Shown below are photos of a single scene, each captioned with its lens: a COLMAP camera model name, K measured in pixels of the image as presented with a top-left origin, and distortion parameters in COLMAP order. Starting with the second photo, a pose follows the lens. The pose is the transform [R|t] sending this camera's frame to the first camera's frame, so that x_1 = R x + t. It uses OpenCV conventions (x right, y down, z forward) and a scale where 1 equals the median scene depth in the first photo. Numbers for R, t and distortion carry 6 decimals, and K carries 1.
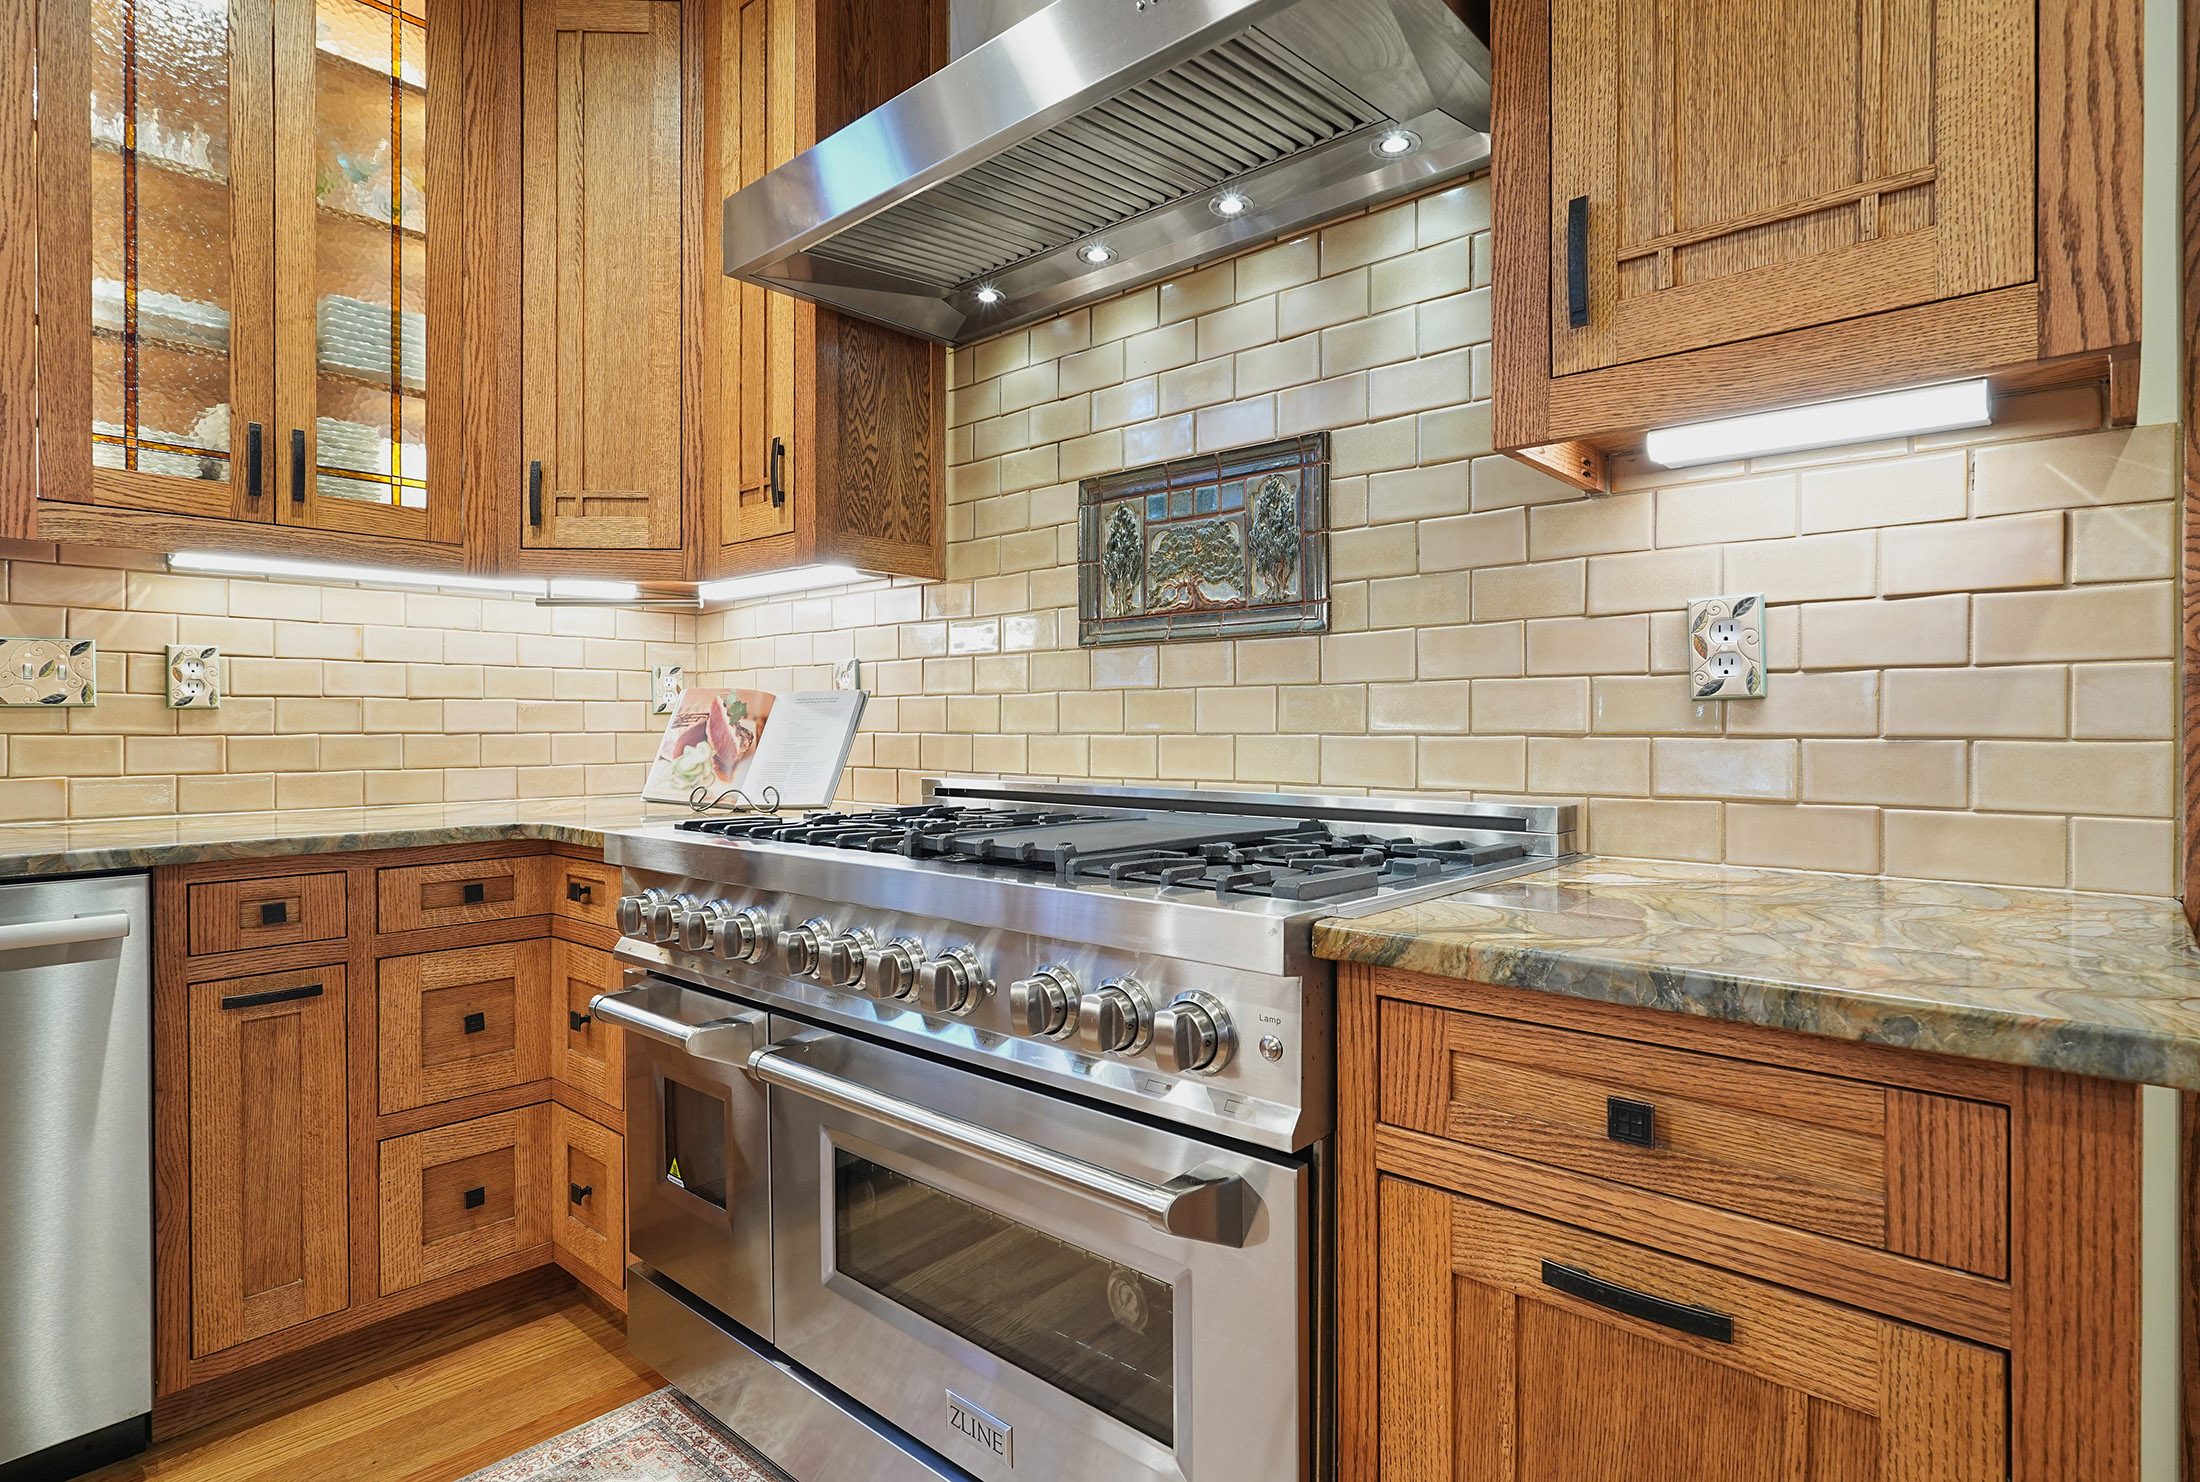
lens RADIAL K [[1137.0, 0, 1081.0], [0, 1137.0, 729.9], [0, 0, 1]] dist [-0.003998, -0.000280]
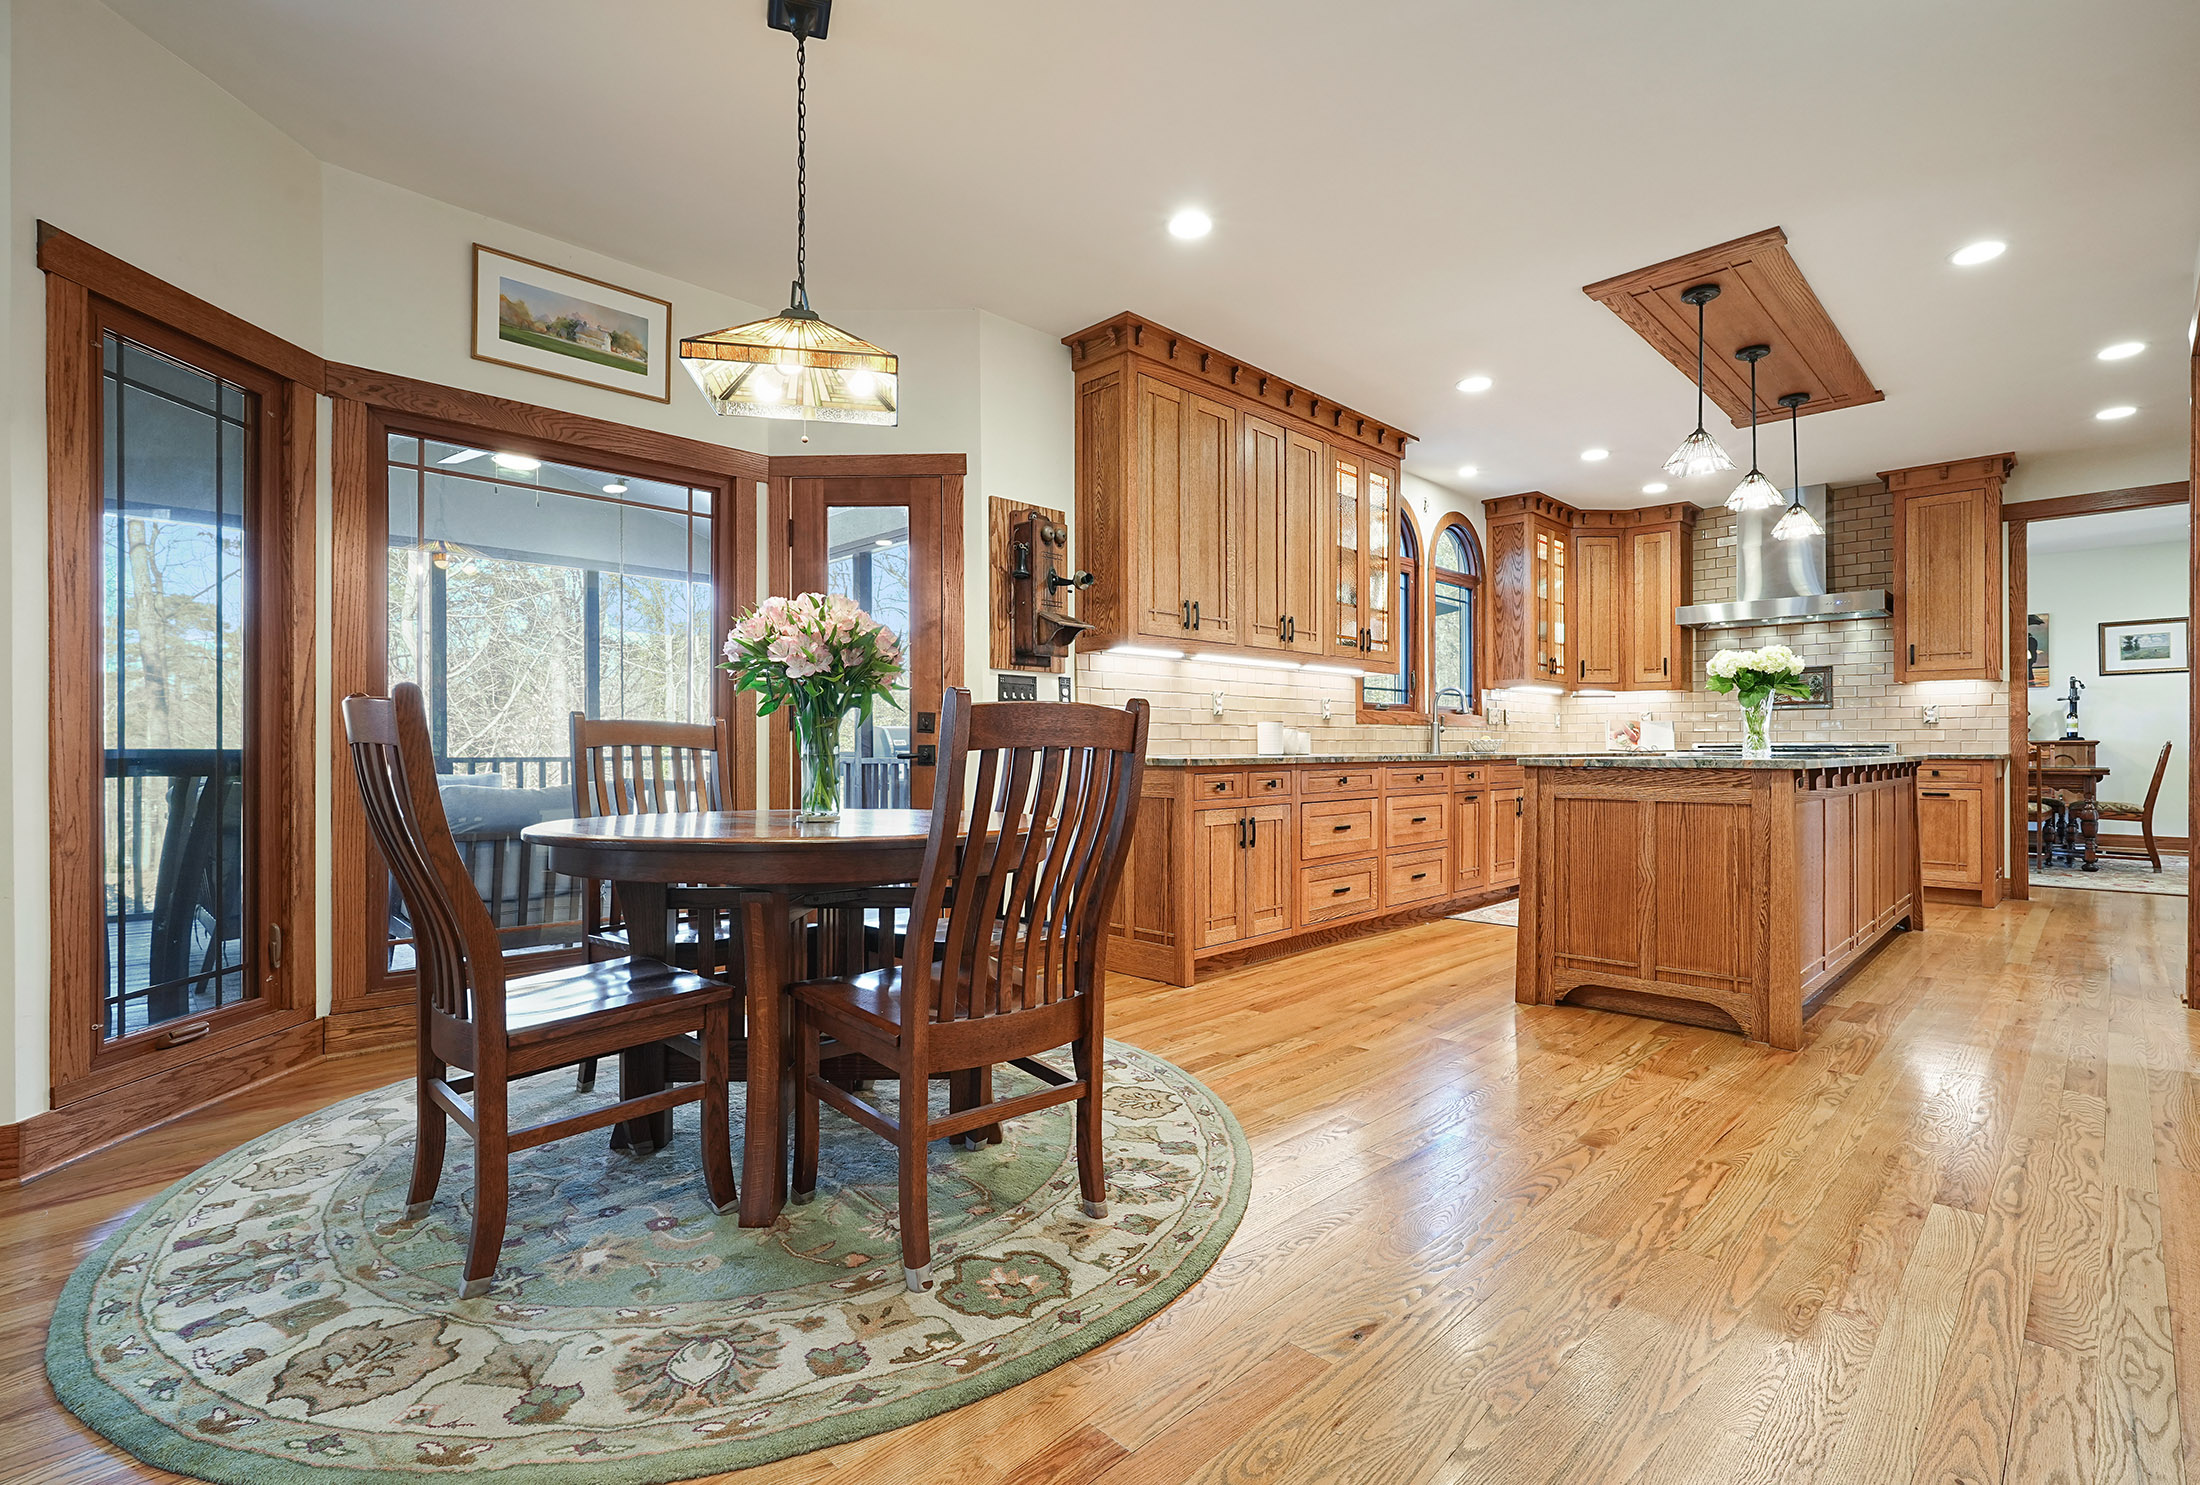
lens RADIAL K [[998.7, 0, 1116.5], [0, 998.7, 739.5], [0, 0, 1]] dist [-0.010480, 0.007203]
pose [[0.998968, 0.001922, -0.045371, -2.298228], [-0.002478, 0.999922, -0.012210, 0.087762], [0.045344, 0.012310, 0.998896, -2.913027]]
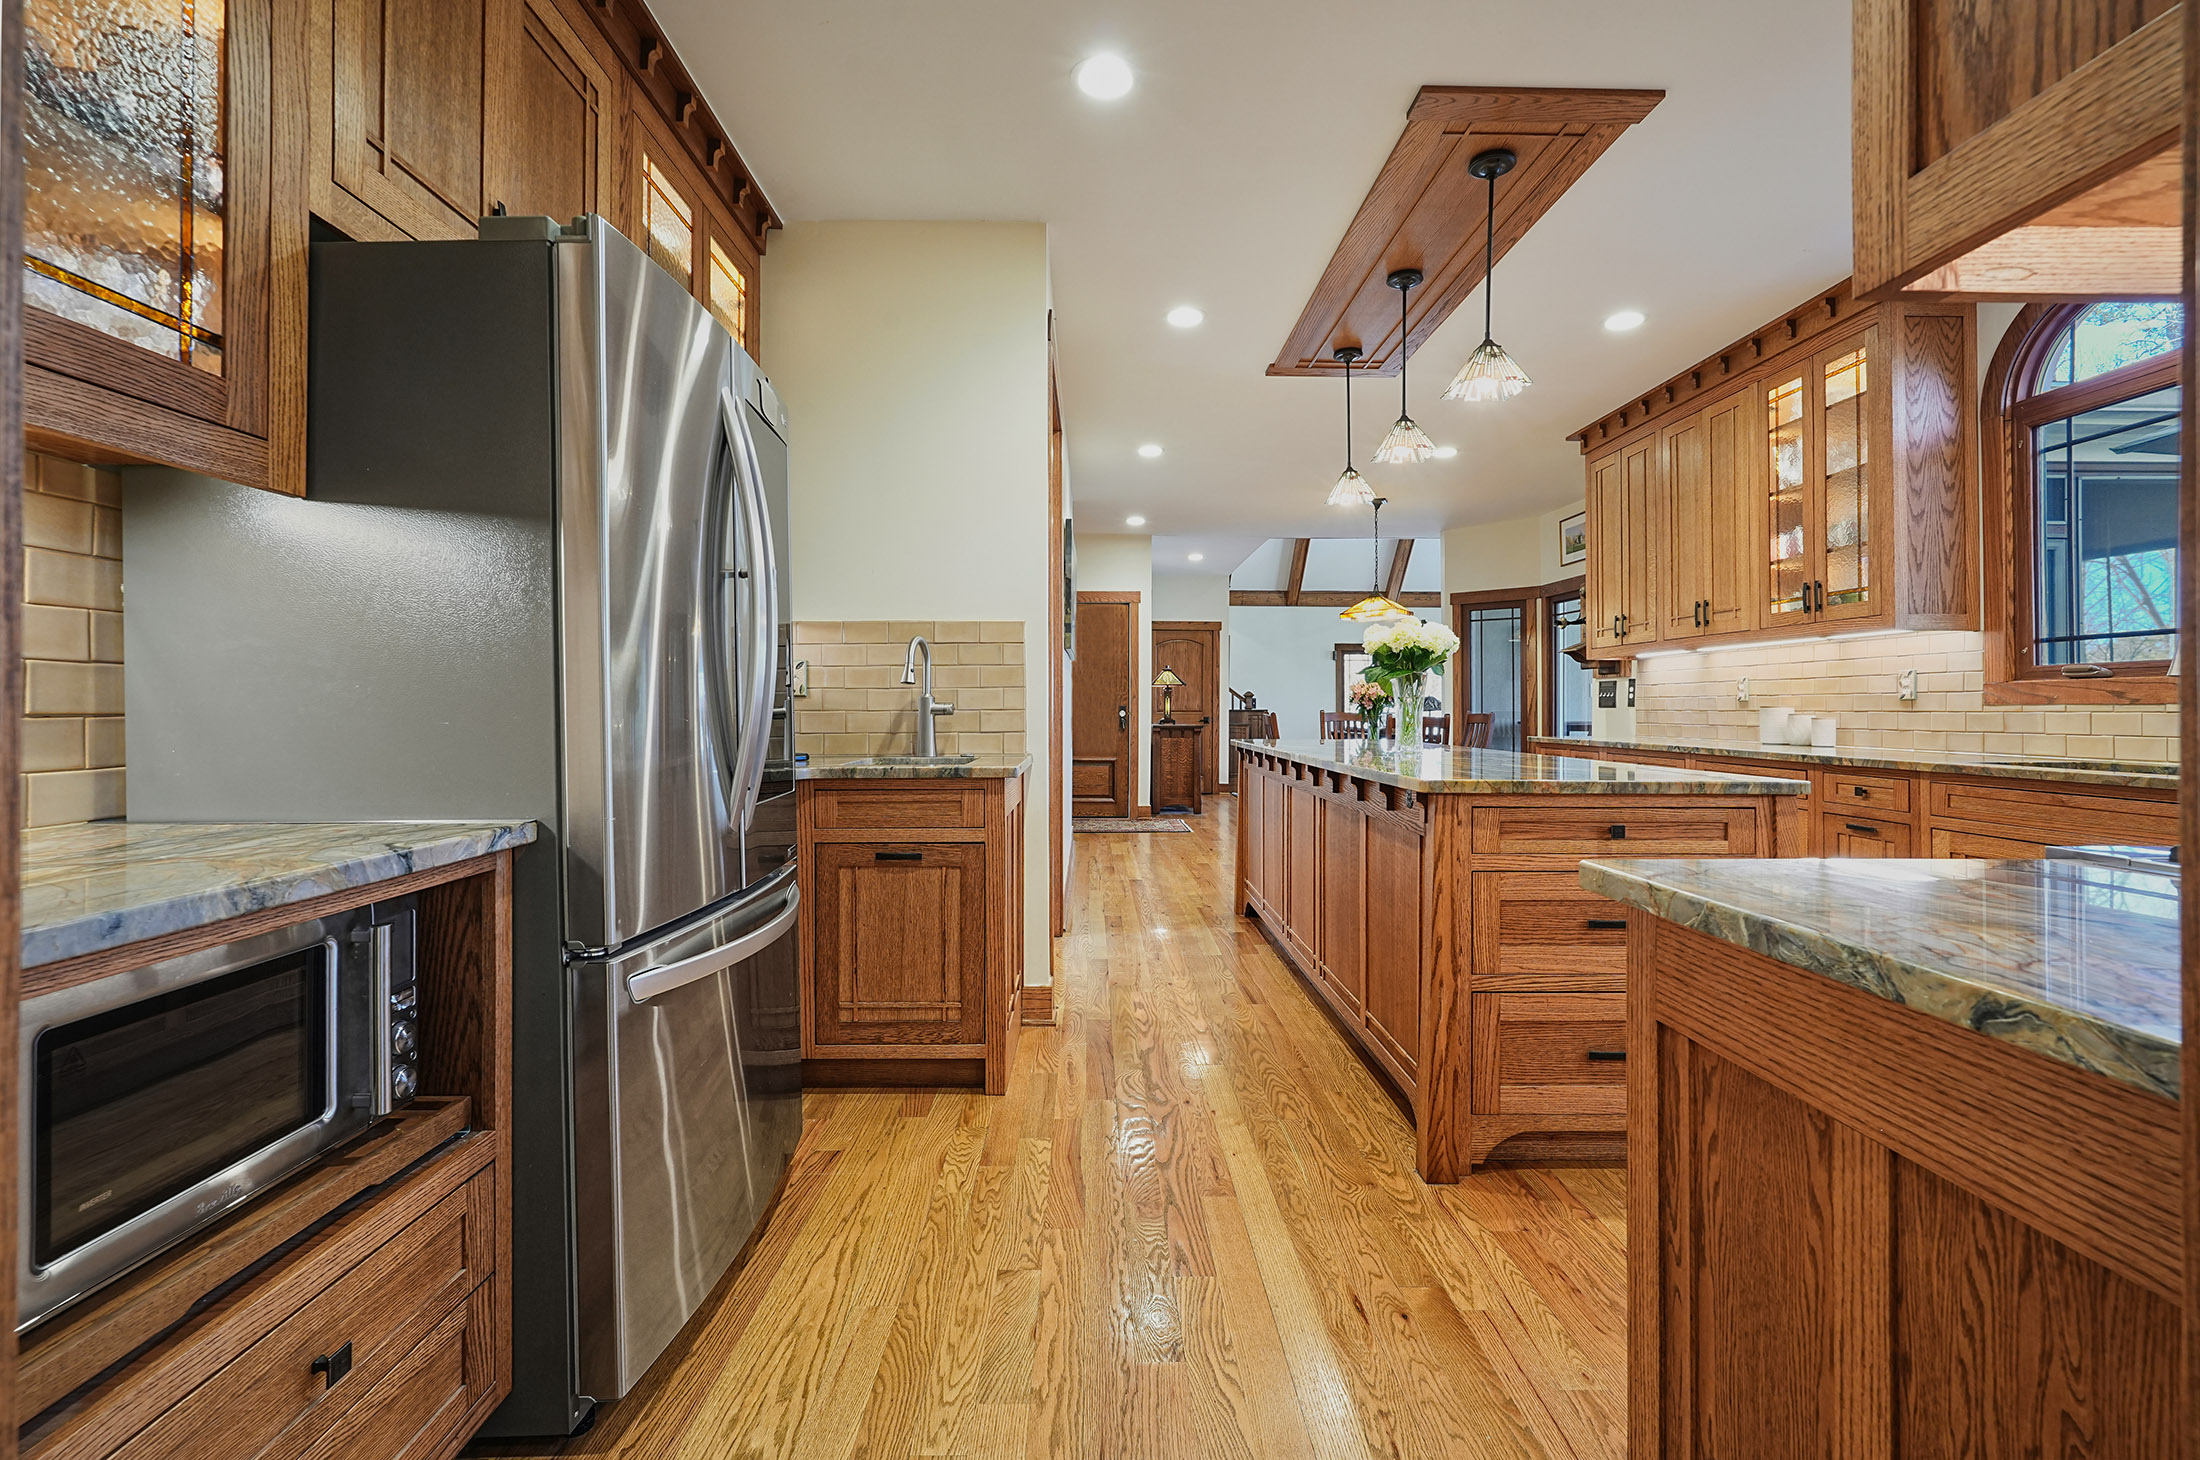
lens RADIAL K [[998.7, 0, 1114.1], [0, 998.7, 690.4], [0, 0, 1]] dist [-0.010480, 0.007203]
pose [[-0.717769, -0.009521, -0.696216, 0.923111], [-0.002278, 0.999933, -0.011326, -0.006917], [0.696278, -0.006544, -0.717743, 0.532235]]
